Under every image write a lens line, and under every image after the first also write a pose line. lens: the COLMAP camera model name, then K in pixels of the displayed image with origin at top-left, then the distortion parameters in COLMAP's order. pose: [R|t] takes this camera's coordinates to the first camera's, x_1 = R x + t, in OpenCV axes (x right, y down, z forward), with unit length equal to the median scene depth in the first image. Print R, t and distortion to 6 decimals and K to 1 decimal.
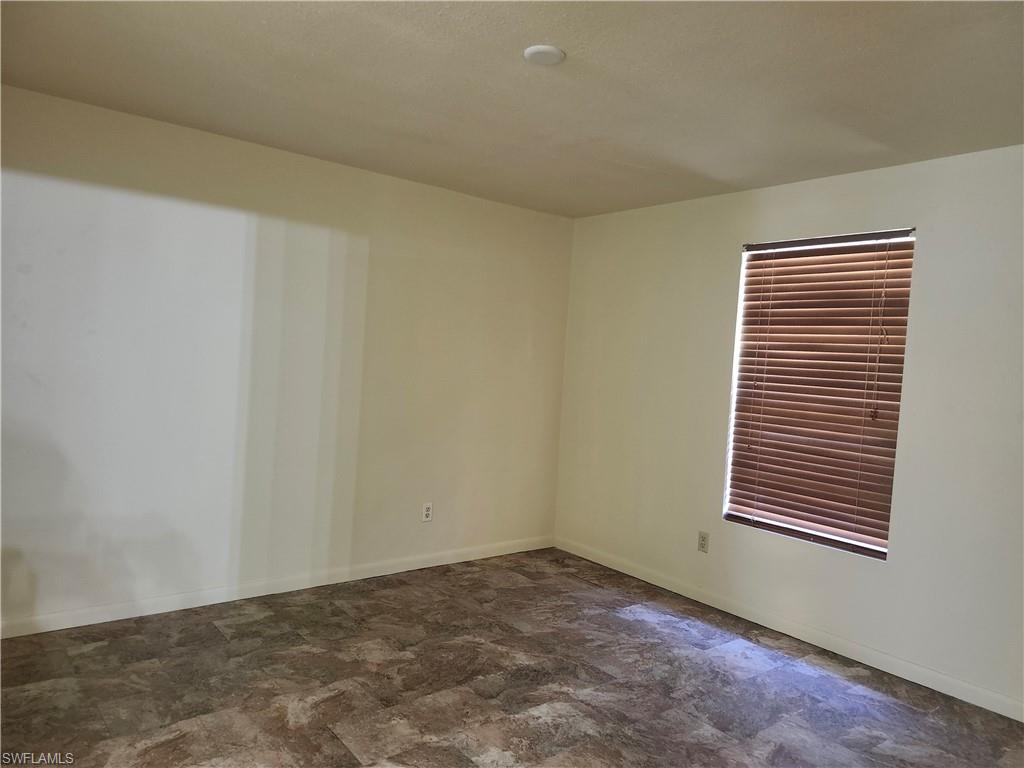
lens RADIAL K [[720.3, 0, 508.6], [0, 720.3, 382.4], [0, 0, 1]] dist [0.000634, -0.005914]
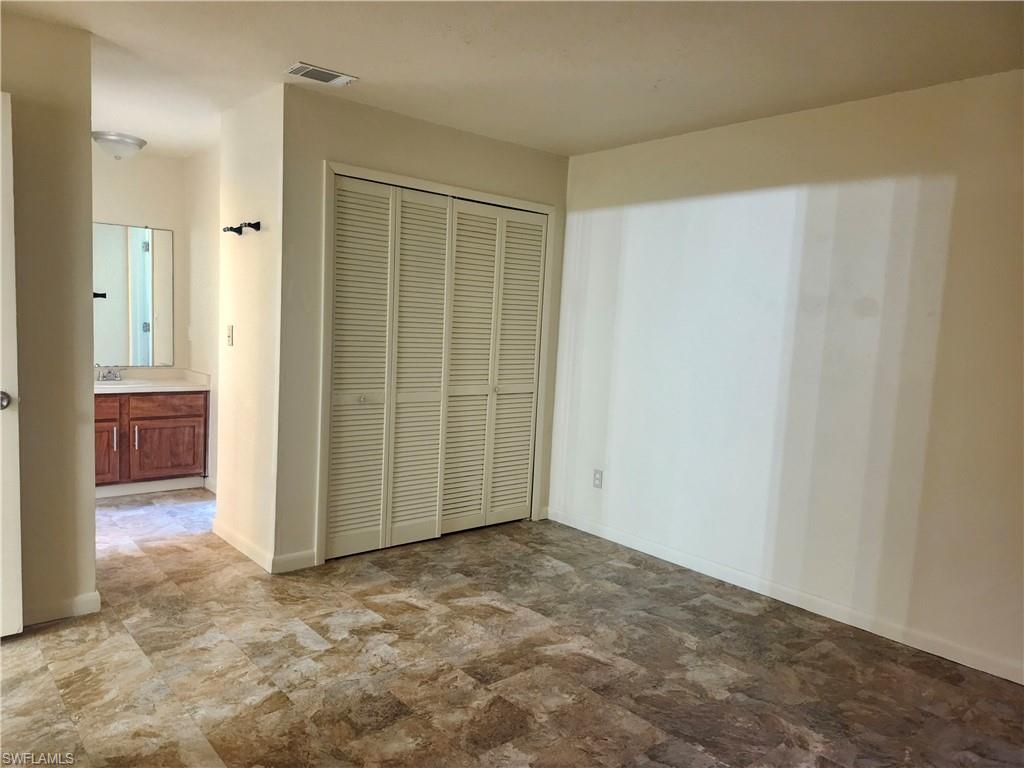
lens RADIAL K [[720.3, 0, 508.3], [0, 720.3, 387.3], [0, 0, 1]] dist [0.000634, -0.005914]
pose [[0.040386, 0.045225, -0.998160, 0.650540], [-0.089709, 0.995105, 0.041457, 0.020533], [0.995149, 0.087870, 0.044246, 0.697157]]
